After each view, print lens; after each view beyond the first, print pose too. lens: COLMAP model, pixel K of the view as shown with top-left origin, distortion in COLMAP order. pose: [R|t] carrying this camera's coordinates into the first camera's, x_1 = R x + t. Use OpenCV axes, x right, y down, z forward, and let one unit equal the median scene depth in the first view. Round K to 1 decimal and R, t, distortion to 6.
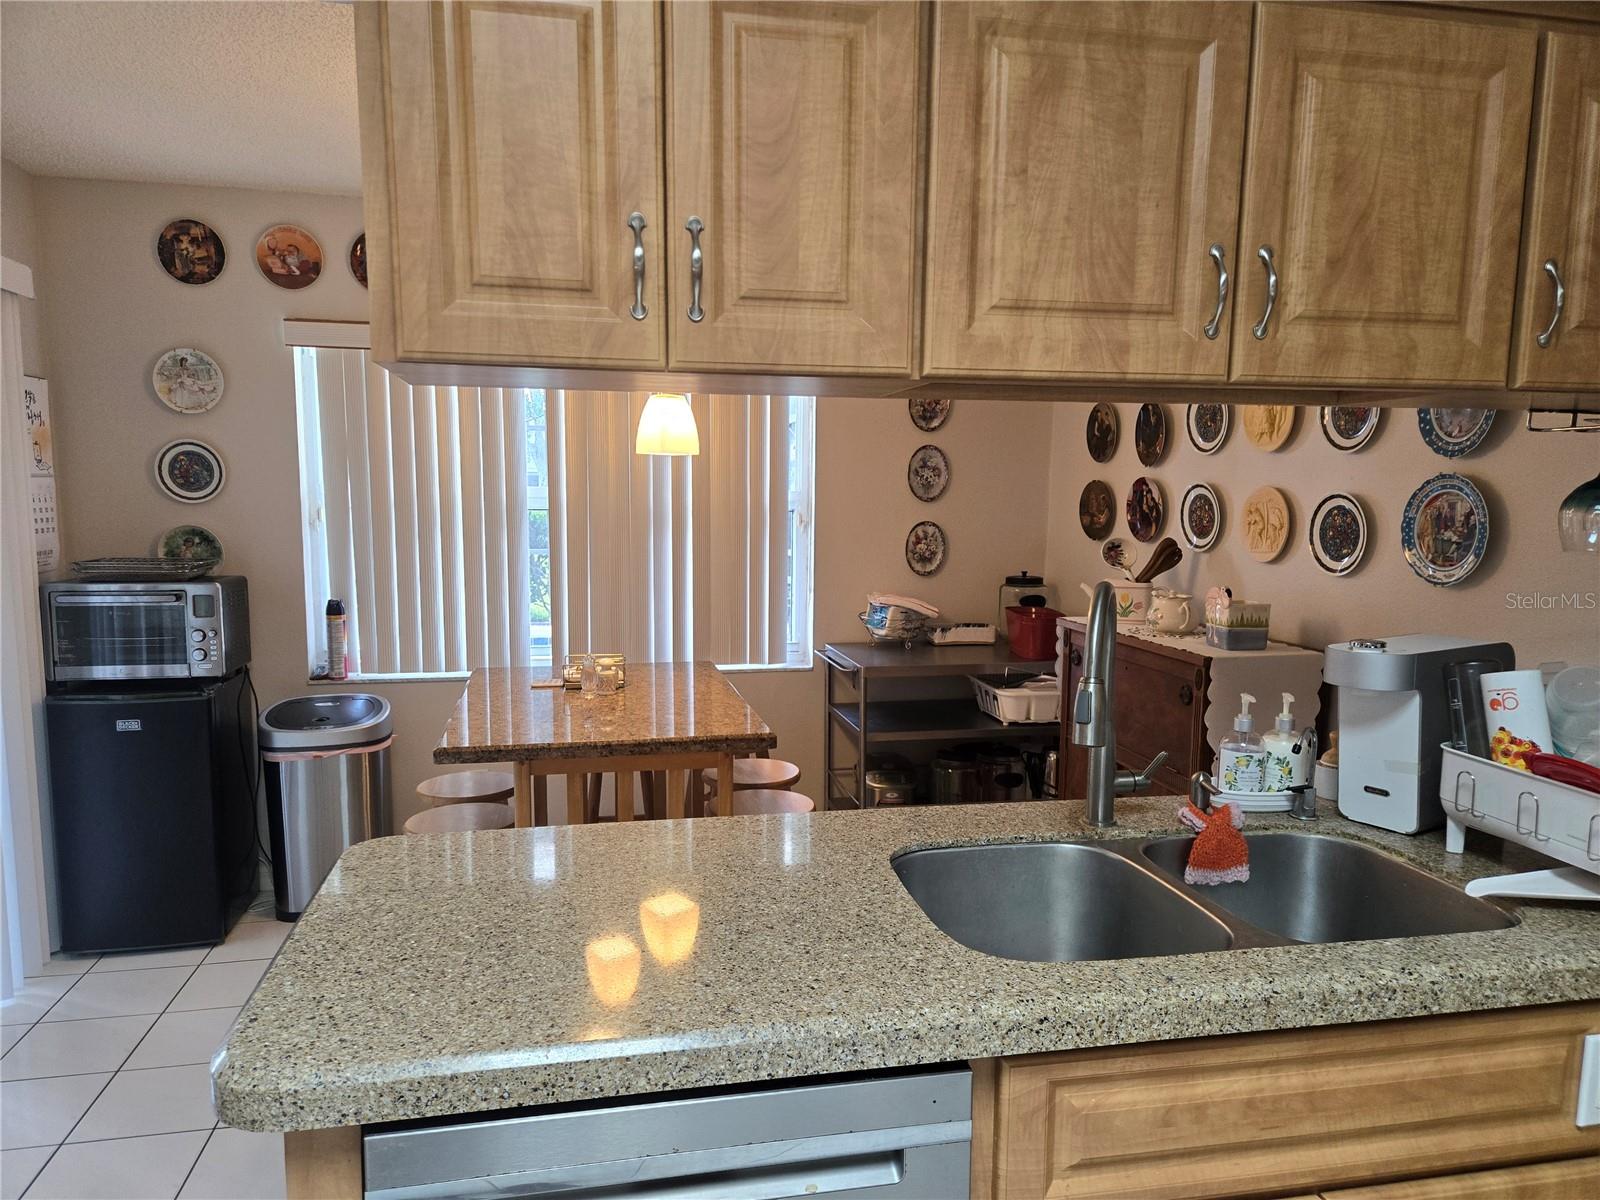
lens RADIAL K [[1073.8, 0, 797.3], [0, 1073.8, 613.5], [0, 0, 1]] dist [0.027565, -0.026523]
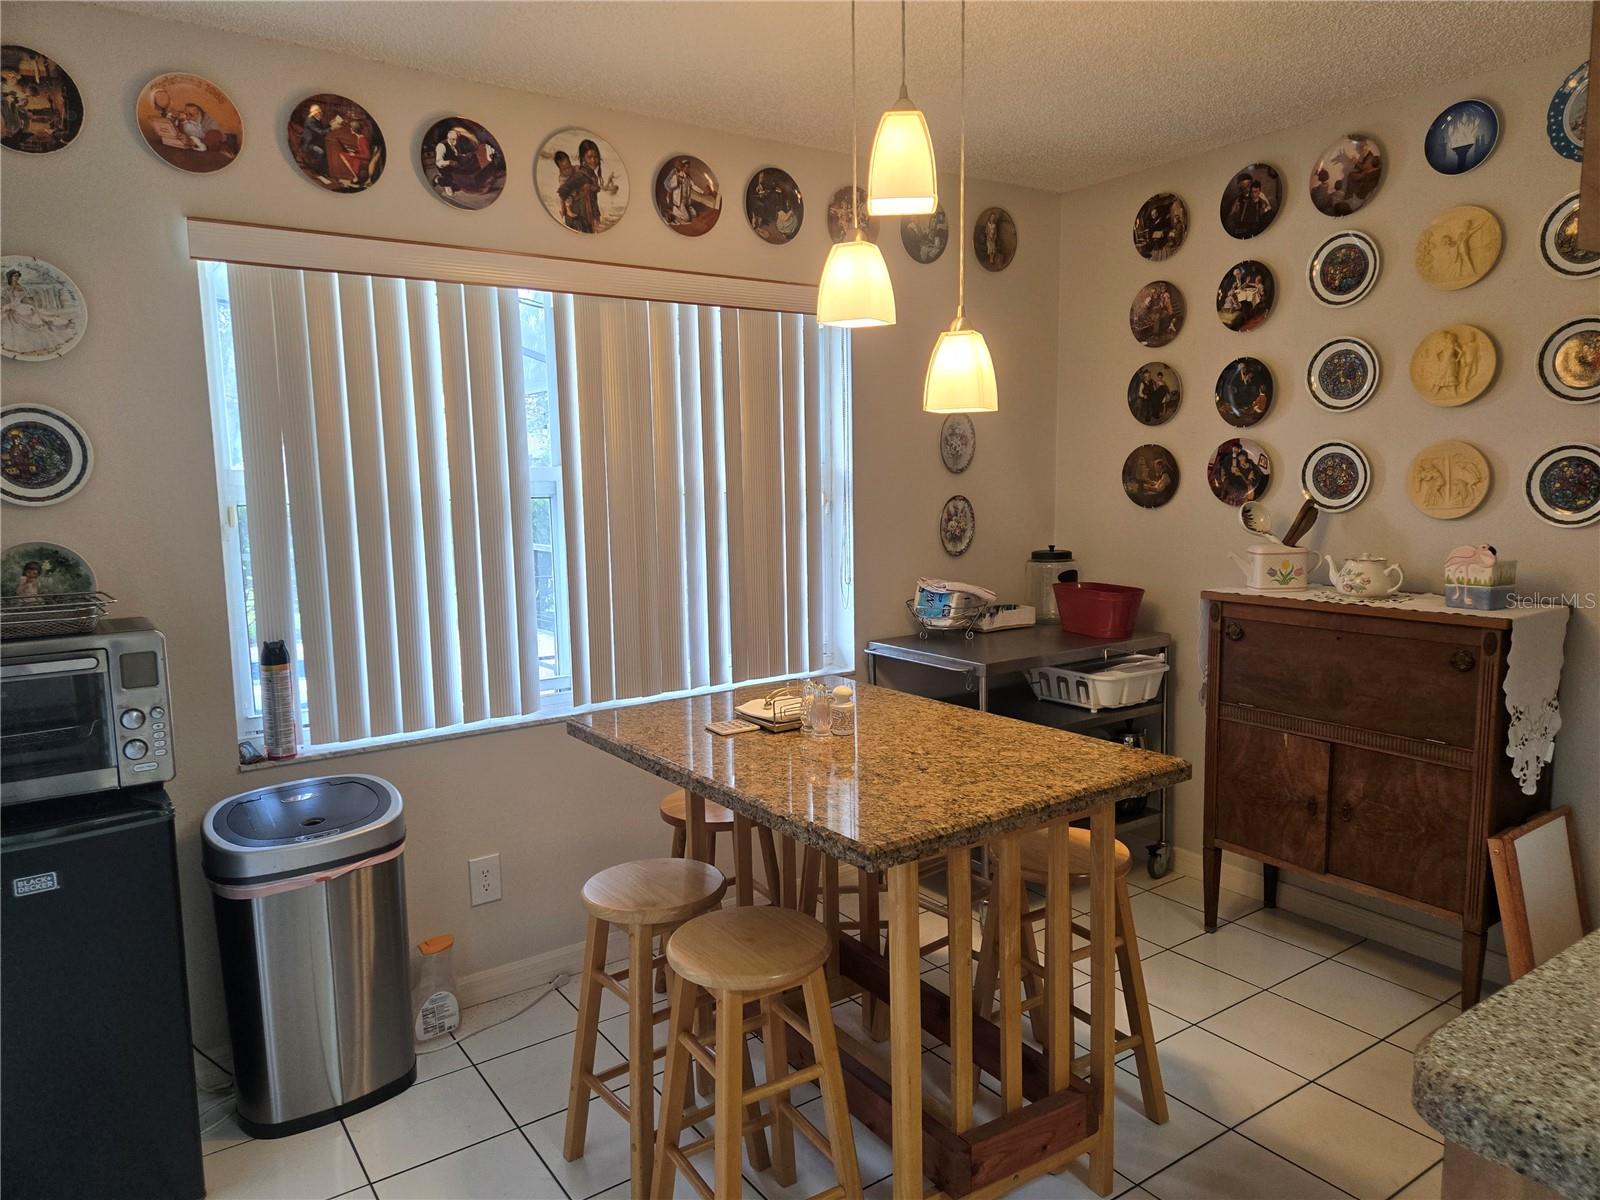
lens RADIAL K [[1073.8, 0, 808.3], [0, 1073.8, 593.3], [0, 0, 1]] dist [0.027565, -0.026523]
pose [[0.920212, -0.071451, 0.384844, -0.395644], [0.072957, 0.997278, 0.010708, -0.026801], [-0.384562, 0.018224, 0.922919, 0.258755]]
